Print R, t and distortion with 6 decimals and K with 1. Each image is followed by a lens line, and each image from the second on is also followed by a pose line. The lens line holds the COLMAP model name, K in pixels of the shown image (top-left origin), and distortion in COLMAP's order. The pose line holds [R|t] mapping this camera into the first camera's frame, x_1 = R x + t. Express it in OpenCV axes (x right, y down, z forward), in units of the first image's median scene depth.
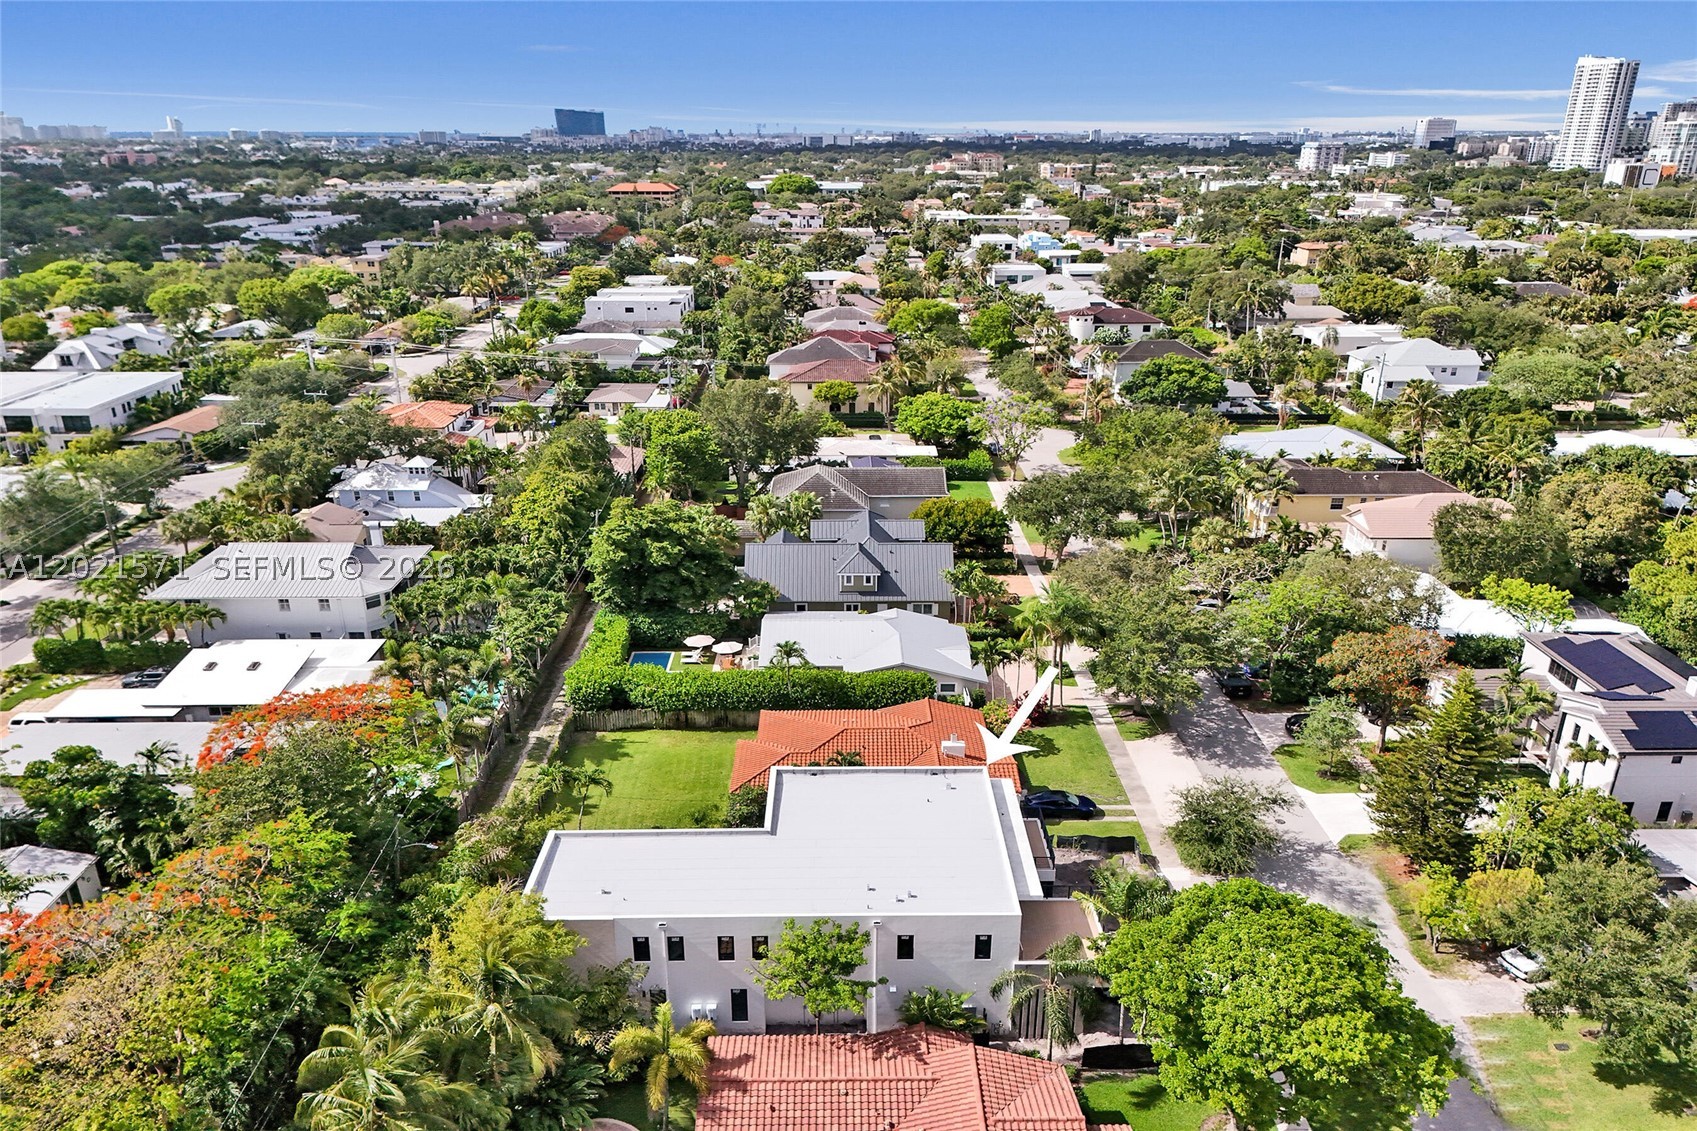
lens RADIAL K [[1232.7, 0, 851.3], [0, 1232.7, 660.2], [0, 0, 1]] dist [0.074115, -0.071365]
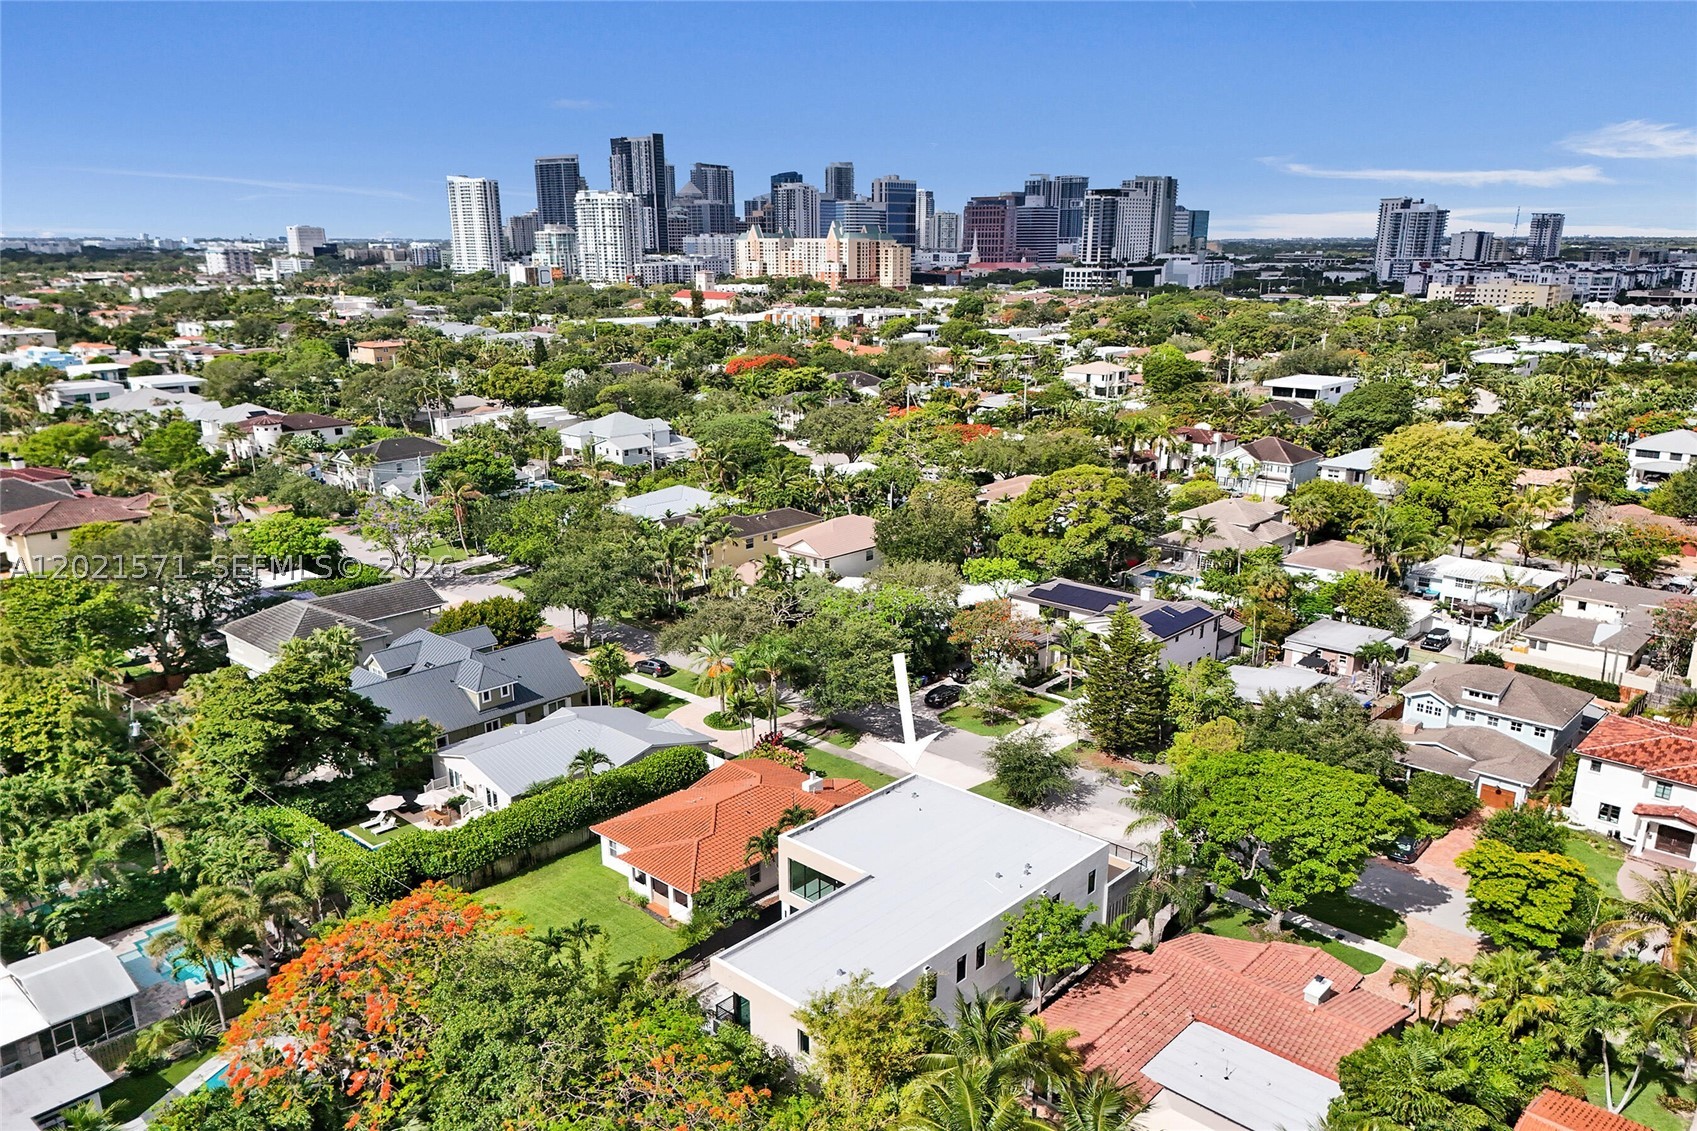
lens RADIAL K [[1232.7, 0, 851.3], [0, 1232.7, 660.2], [0, 0, 1]] dist [0.074115, -0.071365]
pose [[0.682380, -0.236138, 0.691806, -0.466720], [0.286106, 0.957164, 0.044506, -0.054737], [-0.672682, 0.167560, 0.720710, 0.128390]]
